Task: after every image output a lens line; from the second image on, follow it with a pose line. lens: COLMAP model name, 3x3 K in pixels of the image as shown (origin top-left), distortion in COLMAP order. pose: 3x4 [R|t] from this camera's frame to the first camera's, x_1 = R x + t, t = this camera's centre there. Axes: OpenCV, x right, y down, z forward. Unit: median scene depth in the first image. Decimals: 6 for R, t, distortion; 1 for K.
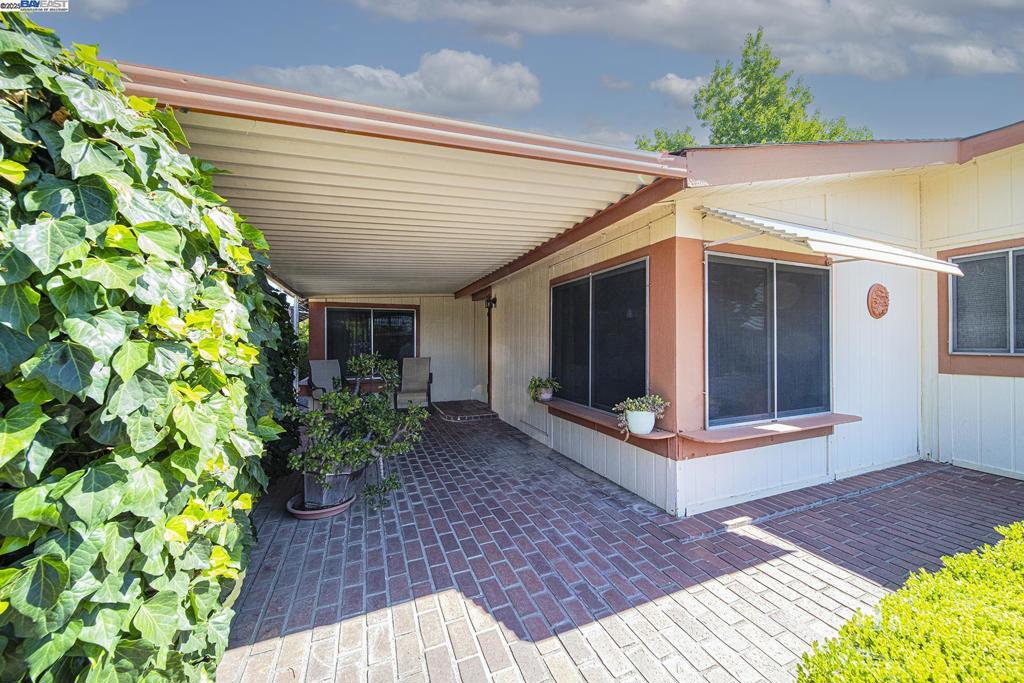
lens RADIAL K [[359.8, 0, 506.4], [0, 359.8, 337.5], [0, 0, 1]] dist [-0.000141, -0.000033]
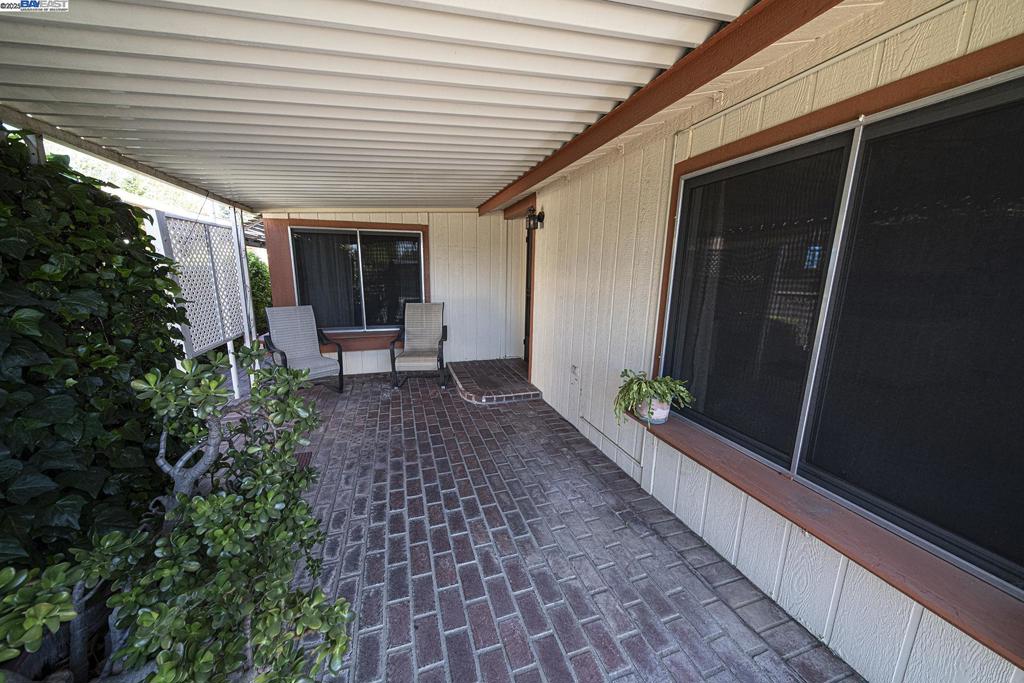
lens RADIAL K [[359.8, 0, 506.4], [0, 359.8, 337.5], [0, 0, 1]] dist [-0.000141, -0.000033]
pose [[0.996742, 0.027417, -0.075852, -0.041817], [-0.011784, 0.979863, 0.199321, -0.022895], [0.079789, -0.197778, 0.976994, 0.364695]]
